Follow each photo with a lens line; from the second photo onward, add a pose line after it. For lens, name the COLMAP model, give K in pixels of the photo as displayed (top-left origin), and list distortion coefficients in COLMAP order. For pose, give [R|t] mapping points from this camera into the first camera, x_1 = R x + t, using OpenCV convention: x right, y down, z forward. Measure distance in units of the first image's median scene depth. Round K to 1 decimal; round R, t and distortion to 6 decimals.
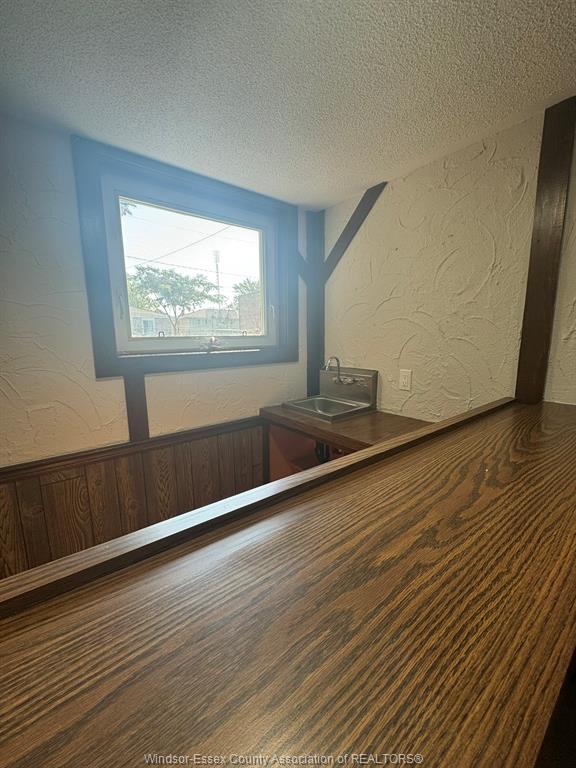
lens RADIAL K [[304.9, 0, 287.9], [0, 304.9, 383.8], [0, 0, 1]] dist [-0.002907, 0.001111]
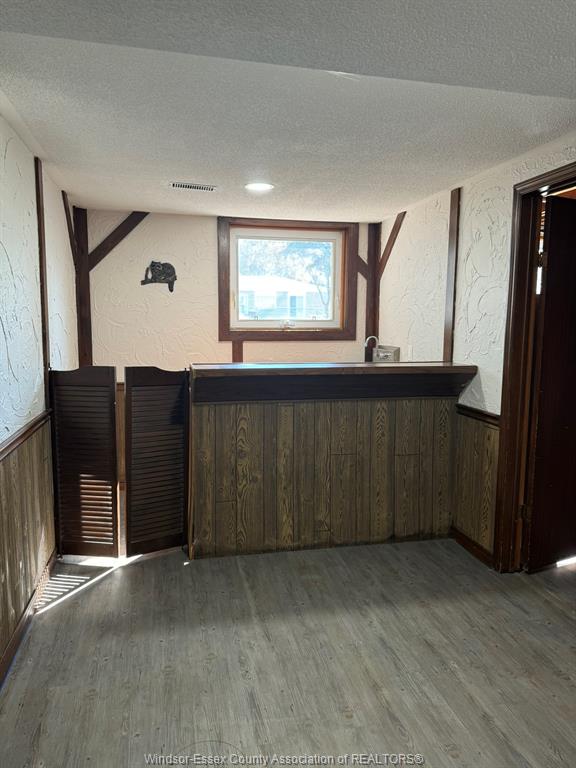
lens RADIAL K [[540.8, 0, 286.2], [0, 540.8, 381.3], [0, 0, 1]] dist [0.064226, 0.000183]
pose [[0.899838, 0.063259, -0.431613, 0.890304], [-0.083201, 0.996154, -0.027458, 0.213055], [0.428217, 0.060618, 0.901641, -1.344966]]
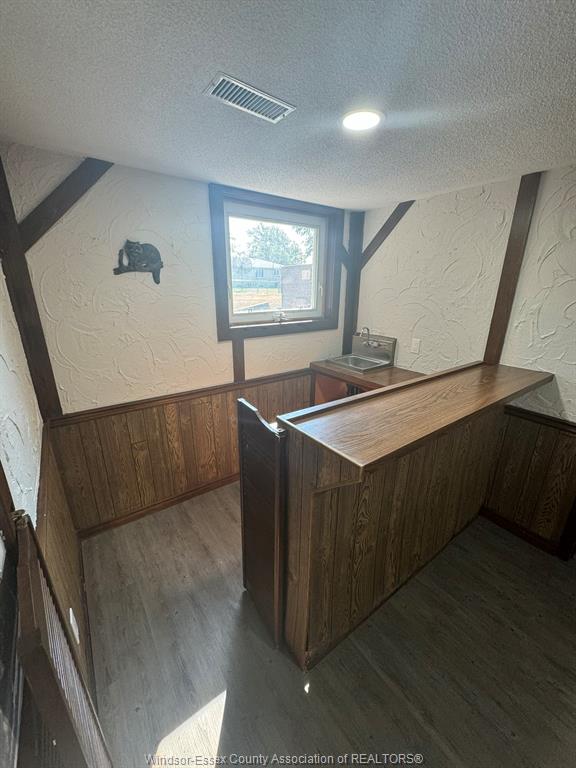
lens RADIAL K [[304.9, 0, 287.0], [0, 304.9, 383.7], [0, 0, 1]] dist [-0.002907, 0.001111]
pose [[0.998973, 0.028594, -0.035144, -0.162916], [-0.022728, 0.987299, 0.157238, -0.047169], [0.039194, -0.156277, 0.986935, -0.462292]]
